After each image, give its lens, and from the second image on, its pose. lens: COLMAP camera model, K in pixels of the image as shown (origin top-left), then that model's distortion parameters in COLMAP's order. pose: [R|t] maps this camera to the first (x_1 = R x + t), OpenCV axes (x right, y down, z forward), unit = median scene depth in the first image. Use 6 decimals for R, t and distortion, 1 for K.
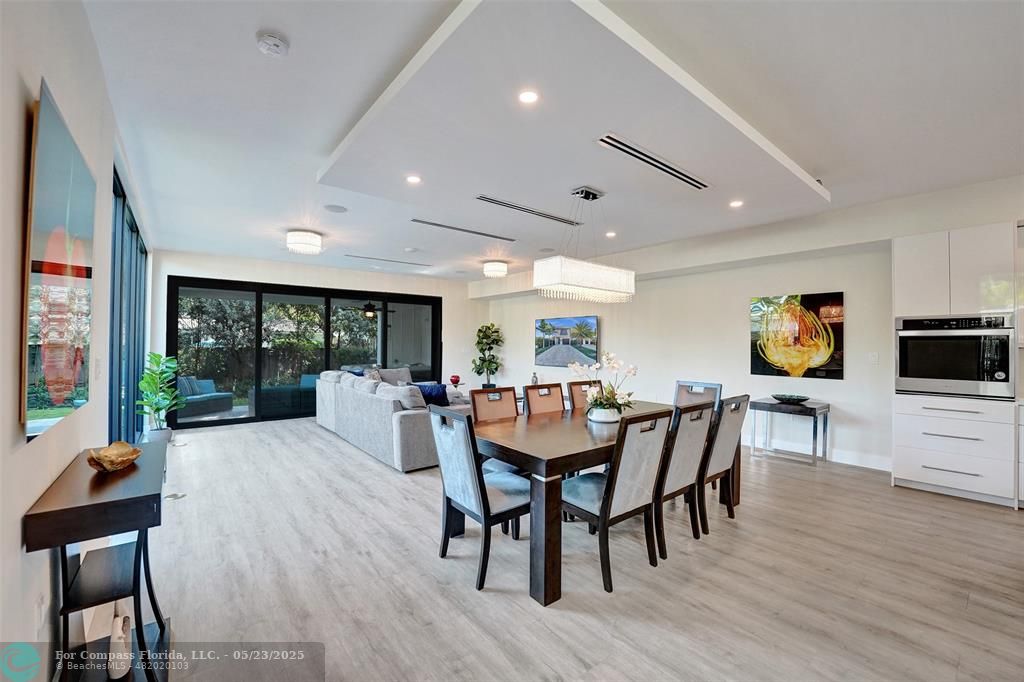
lens RADIAL K [[425.2, 0, 514.7], [0, 425.2, 338.5], [0, 0, 1]] dist [-0.000268, 0.000235]
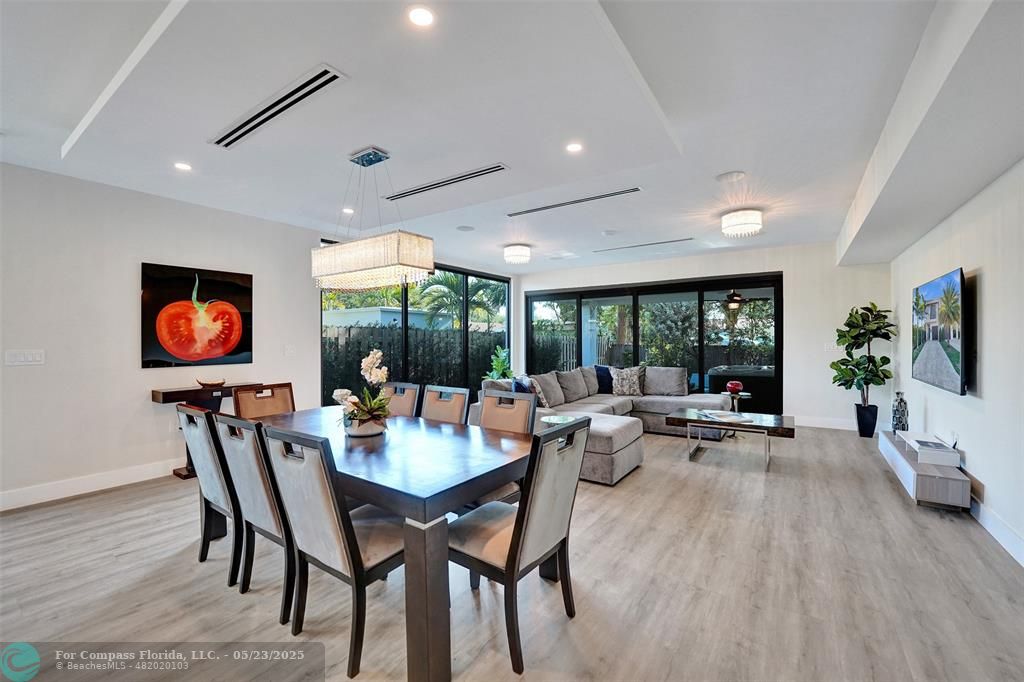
lens RADIAL K [[425.2, 0, 514.7], [0, 425.2, 338.5], [0, 0, 1]] dist [-0.000268, 0.000235]
pose [[0.263997, 0.007899, -0.964491, 0.624358], [0.014090, 0.999828, 0.012045, 0.001771], [0.964421, -0.016770, 0.263840, 0.619123]]
